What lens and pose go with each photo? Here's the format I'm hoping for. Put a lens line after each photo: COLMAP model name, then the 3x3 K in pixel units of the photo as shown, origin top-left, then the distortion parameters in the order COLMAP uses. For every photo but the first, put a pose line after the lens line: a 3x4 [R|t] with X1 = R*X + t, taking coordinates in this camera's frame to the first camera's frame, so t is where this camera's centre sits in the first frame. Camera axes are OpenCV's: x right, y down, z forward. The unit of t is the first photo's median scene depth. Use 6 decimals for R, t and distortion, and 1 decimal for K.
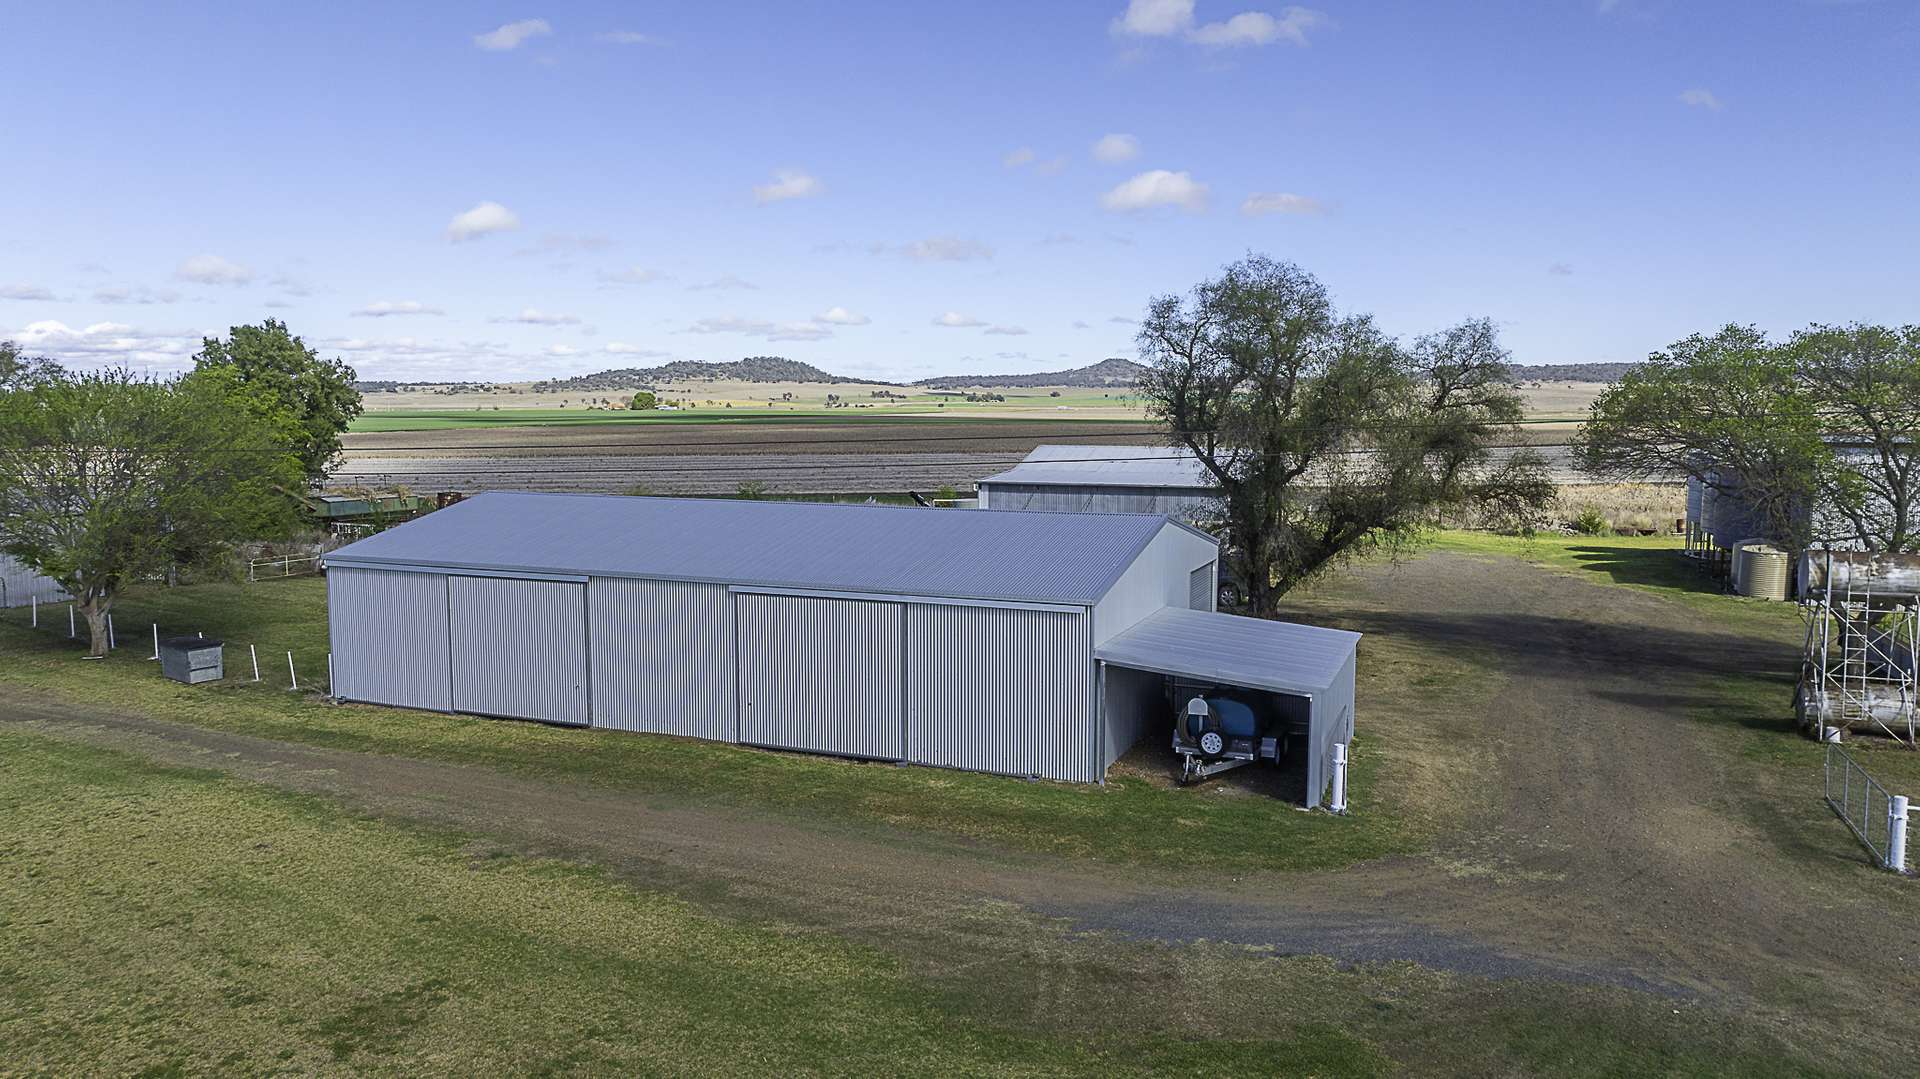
lens RADIAL K [[1363.5, 0, 960.0], [0, 1363.5, 539.5], [0, 0, 1]] dist [-0.023420, 0.023064]
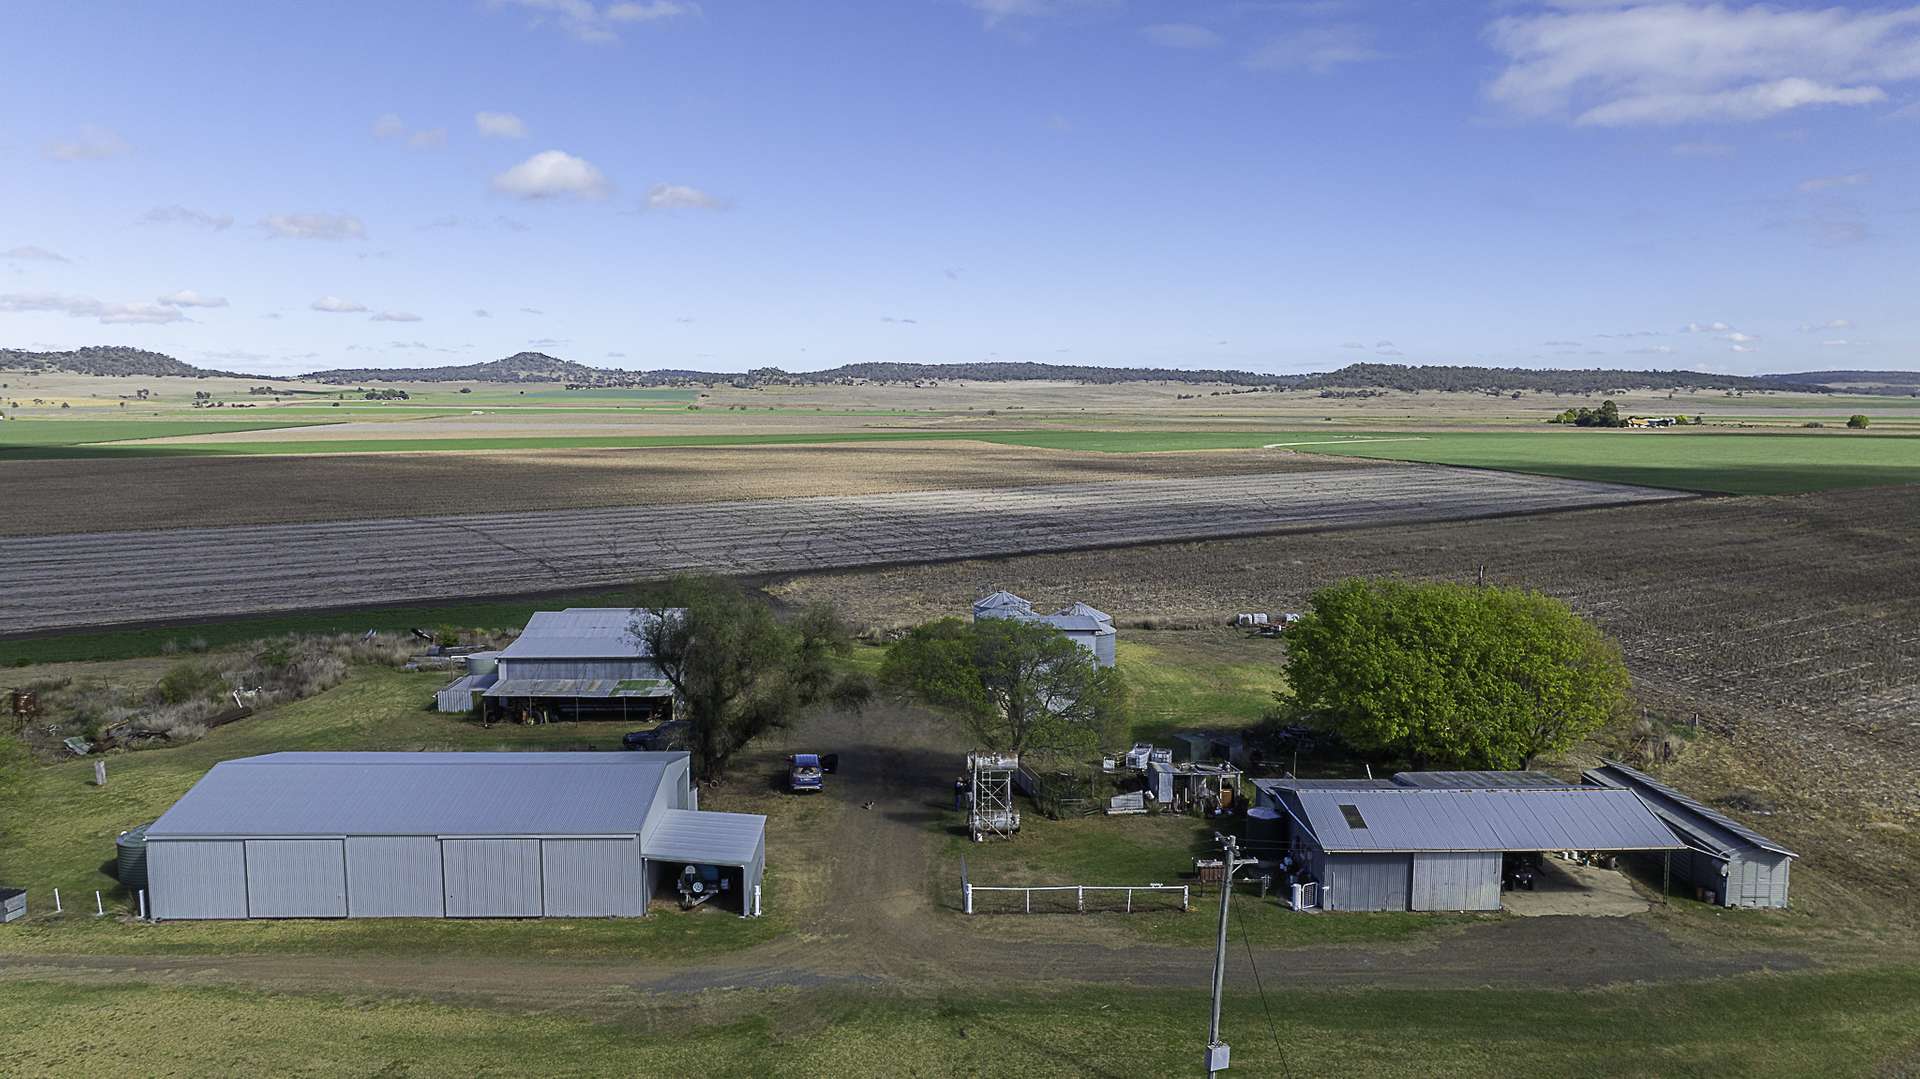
lens RADIAL K [[1363.5, 0, 960.0], [0, 1363.5, 539.5], [0, 0, 1]] dist [-0.023420, 0.023064]
pose [[0.914257, -0.041808, 0.402971, -0.270047], [0.039671, 0.999120, 0.013653, -0.401718], [-0.403187, 0.003504, 0.915111, -1.090049]]
